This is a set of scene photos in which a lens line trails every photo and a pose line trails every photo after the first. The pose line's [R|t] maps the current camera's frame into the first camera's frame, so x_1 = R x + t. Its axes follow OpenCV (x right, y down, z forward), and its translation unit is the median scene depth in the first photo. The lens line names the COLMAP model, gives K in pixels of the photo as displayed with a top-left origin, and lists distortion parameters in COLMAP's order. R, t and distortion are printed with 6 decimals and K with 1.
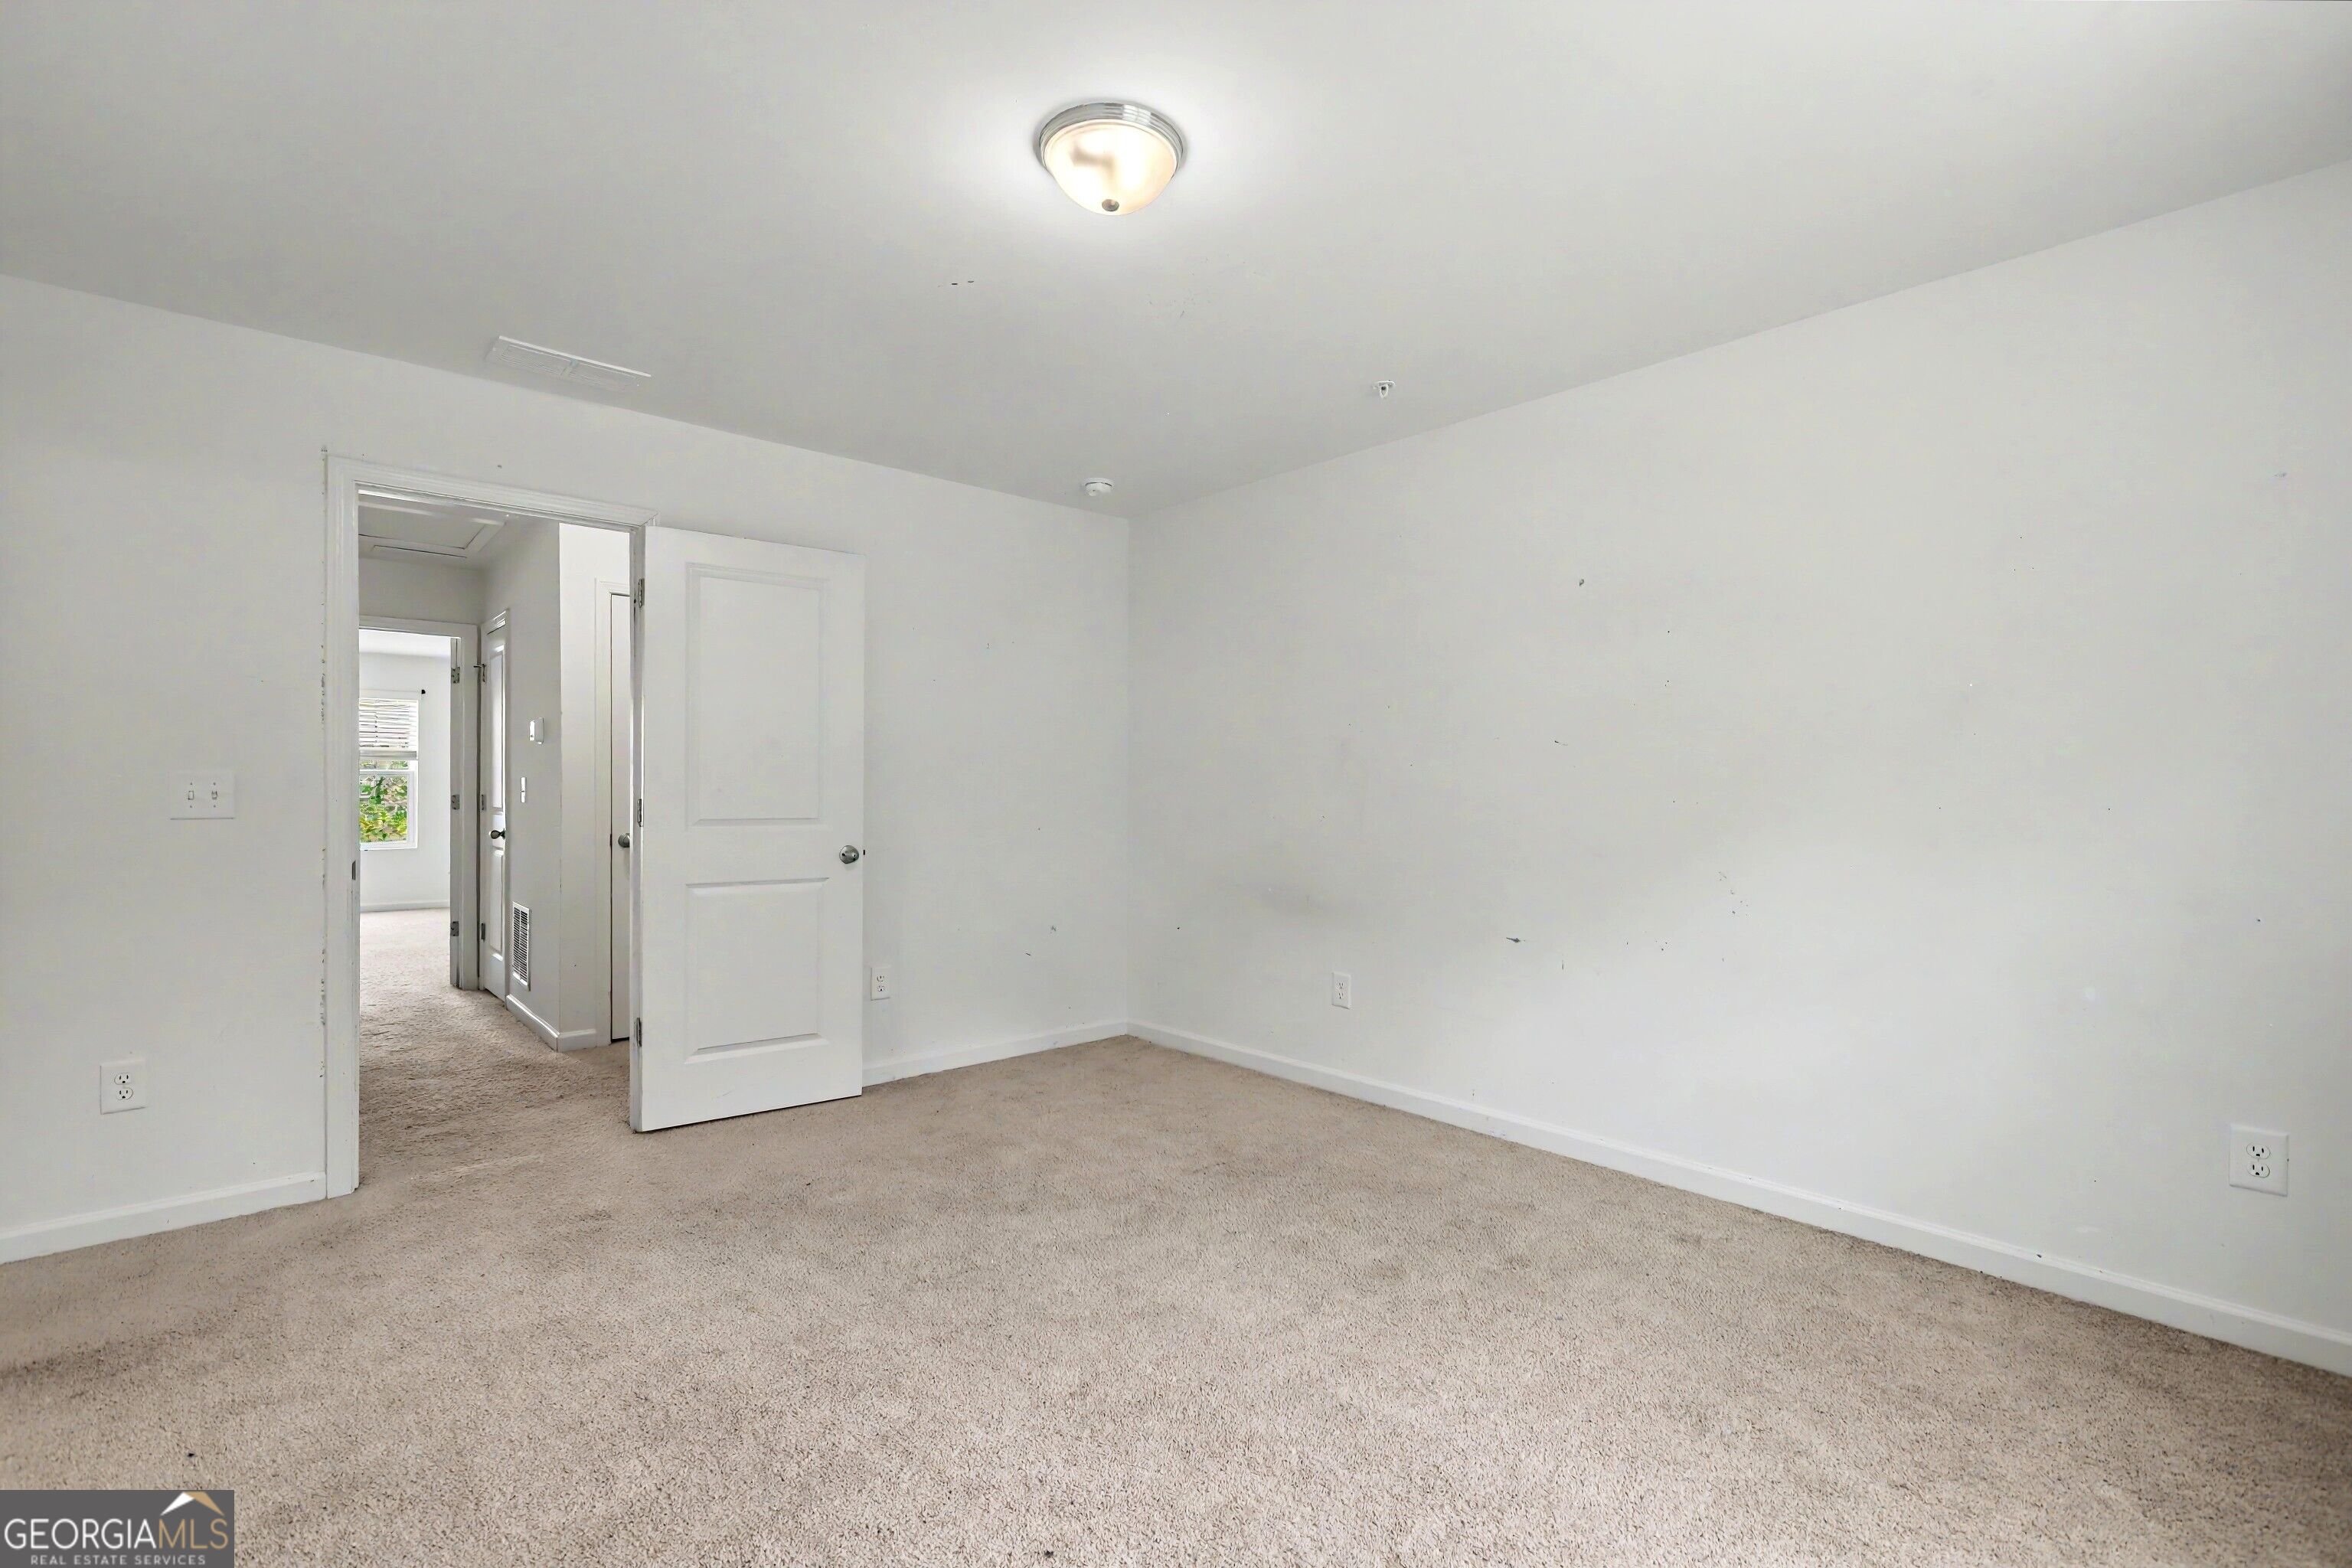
lens RADIAL K [[1075.9, 0, 1158.6], [0, 1075.9, 783.2], [0, 0, 1]] dist [0.004534, 0.000311]
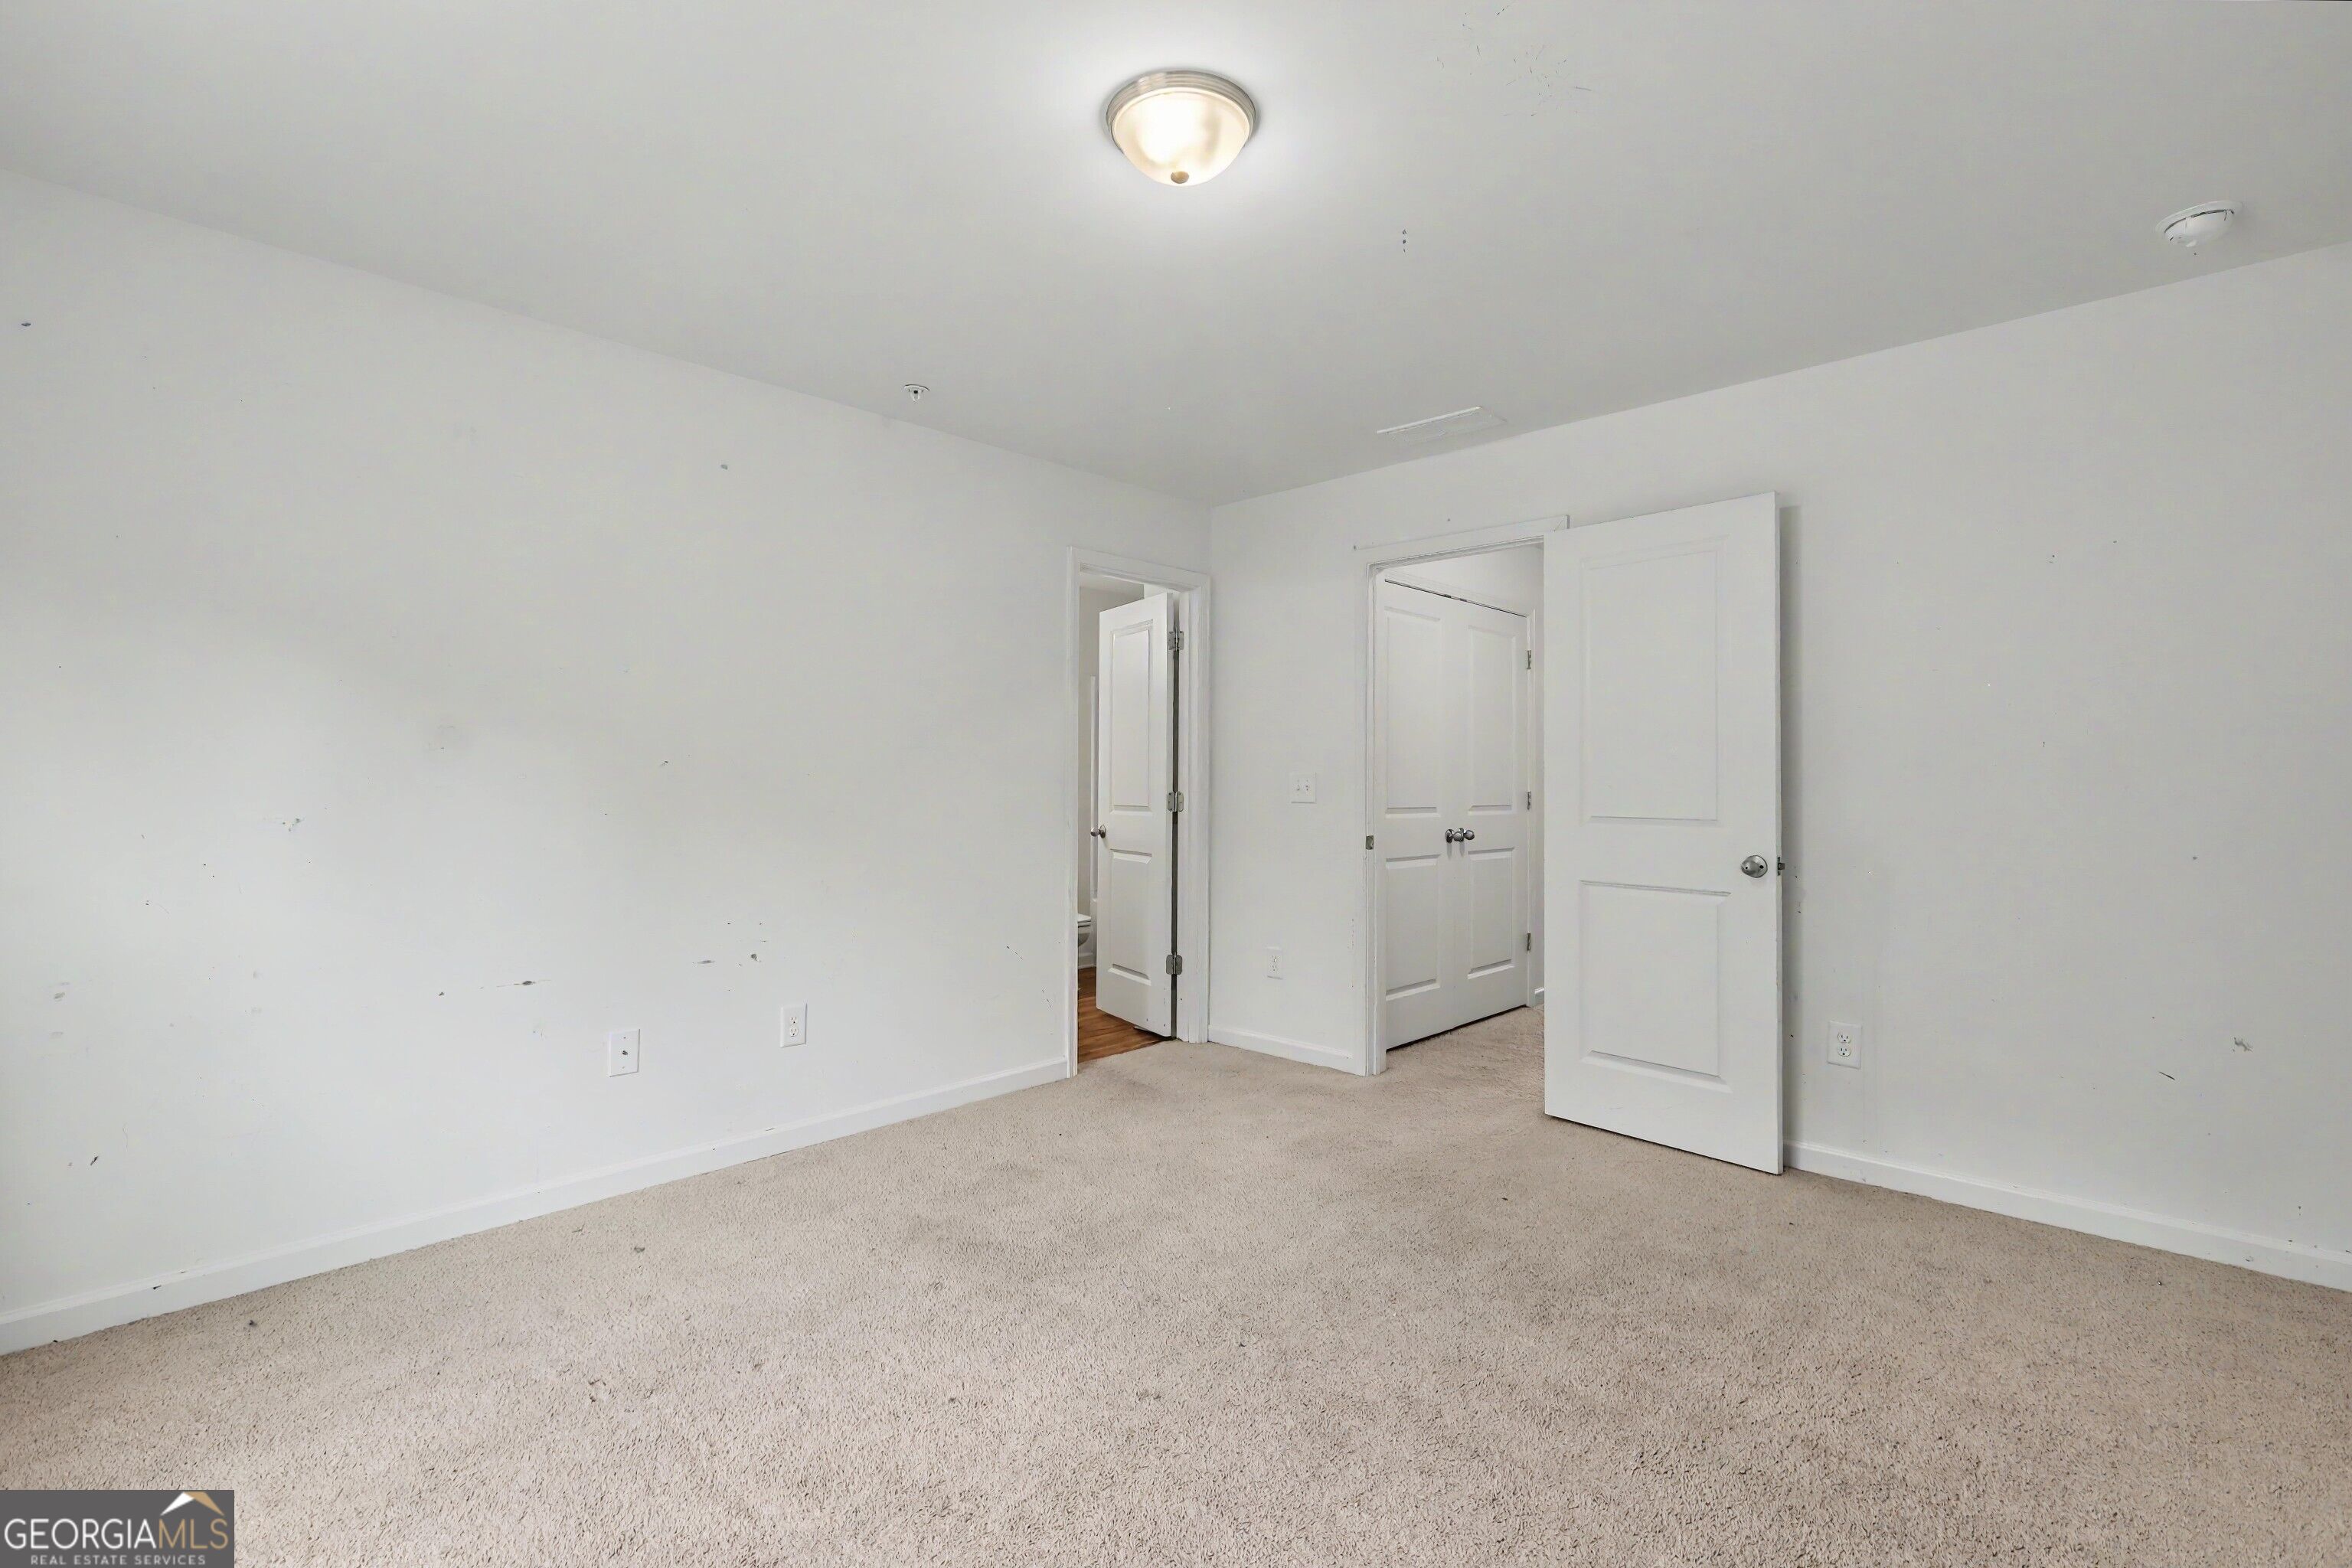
lens RADIAL K [[1057.5, 0, 1160.5], [0, 1057.5, 767.4], [0, 0, 1]] dist [0.002581, 0.000171]
pose [[0.095152, -0.013044, -0.995377, 0.602414], [-0.002384, 0.999908, -0.013331, 0.002226], [0.995460, 0.003641, 0.095113, 0.619164]]
